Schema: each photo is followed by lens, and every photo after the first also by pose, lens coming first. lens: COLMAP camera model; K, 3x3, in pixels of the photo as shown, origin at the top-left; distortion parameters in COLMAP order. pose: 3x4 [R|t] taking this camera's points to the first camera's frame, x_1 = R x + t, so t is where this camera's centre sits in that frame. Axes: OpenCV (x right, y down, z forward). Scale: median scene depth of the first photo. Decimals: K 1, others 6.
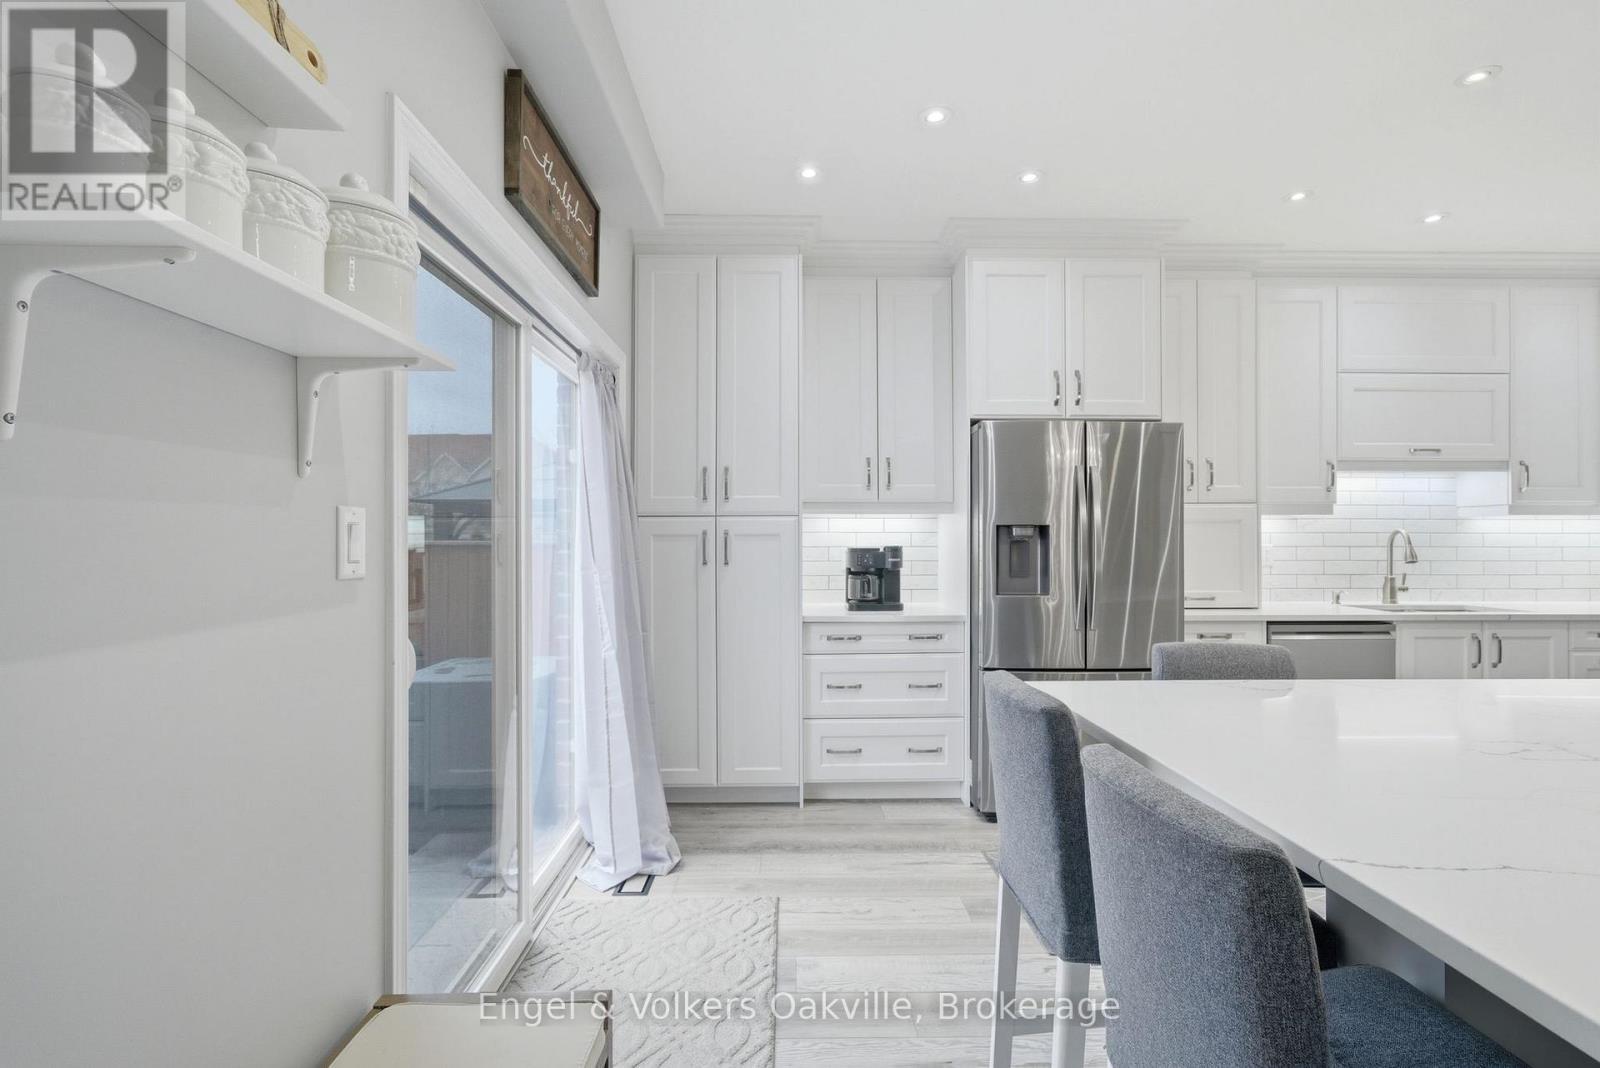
lens RADIAL K [[807.5, 0, 805.9], [0, 807.5, 541.6], [0, 0, 1]] dist [-0.016356, 0.001886]
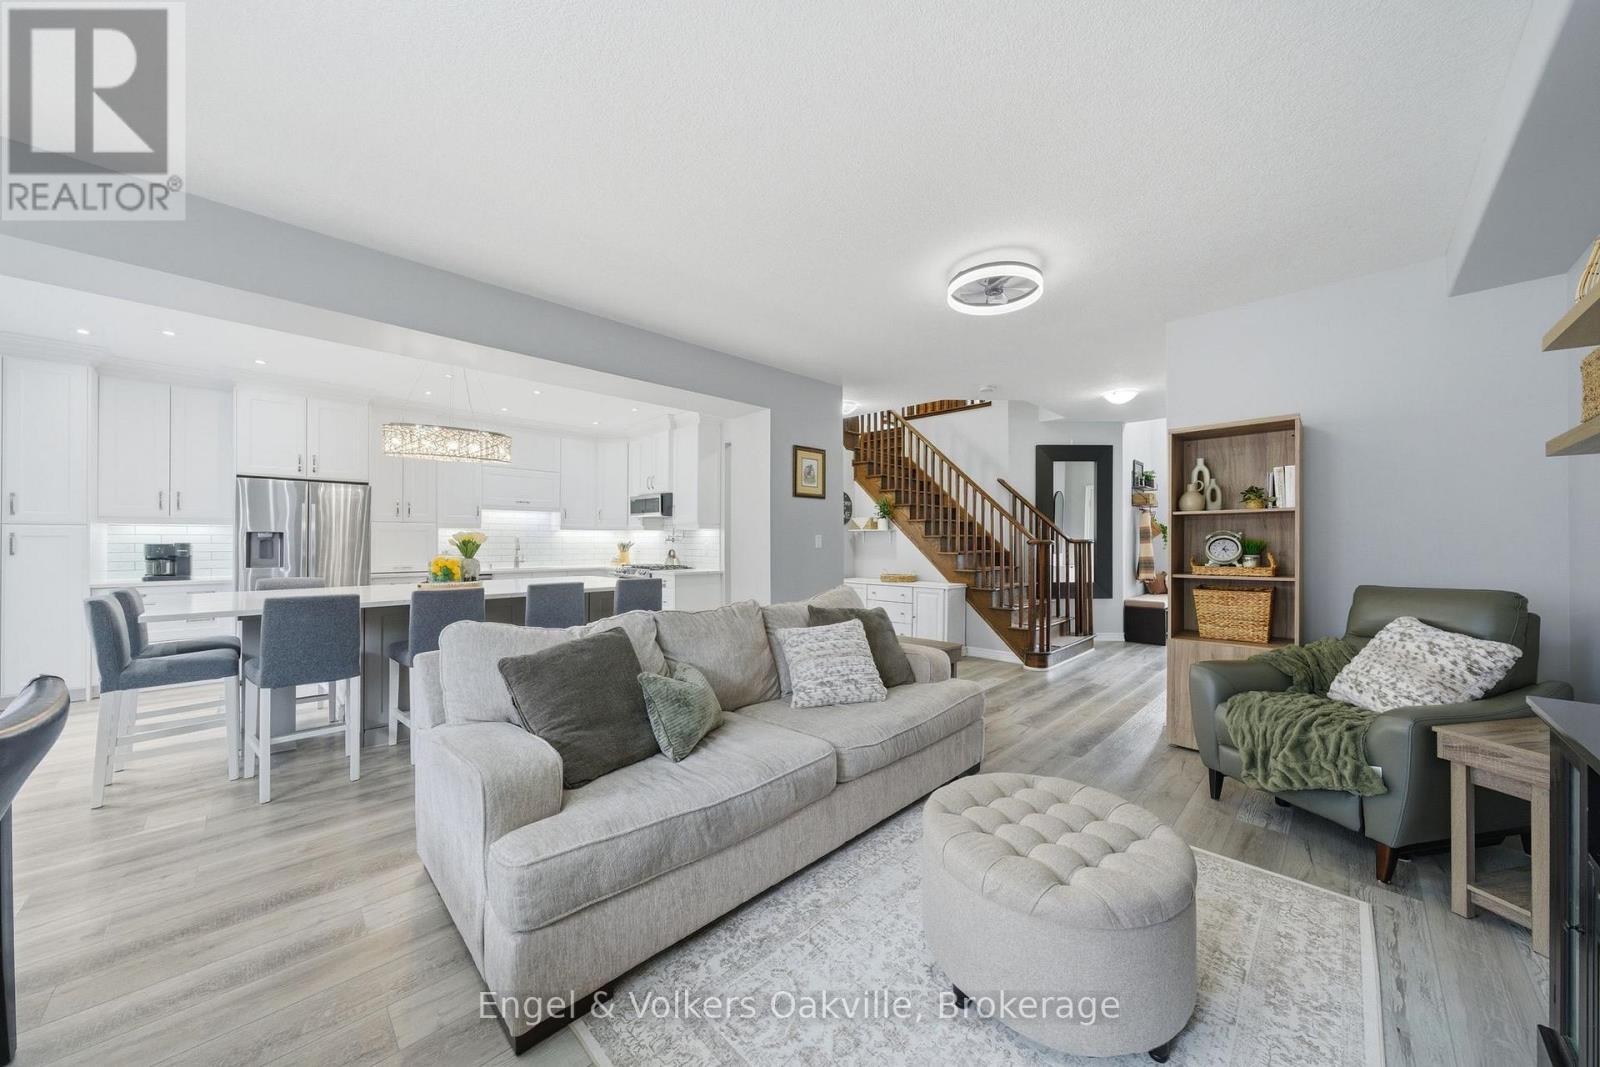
lens RADIAL K [[552.5, 0, 798.3], [0, 552.5, 543.2], [0, 0, 1]] dist [-0.000503, 0.000786]
pose [[0.724085, -0.001588, 0.689709, 0.272142], [-0.000459, 0.999996, 0.002785, 0.002691], [-0.689711, -0.002333, 0.724081, -0.844866]]
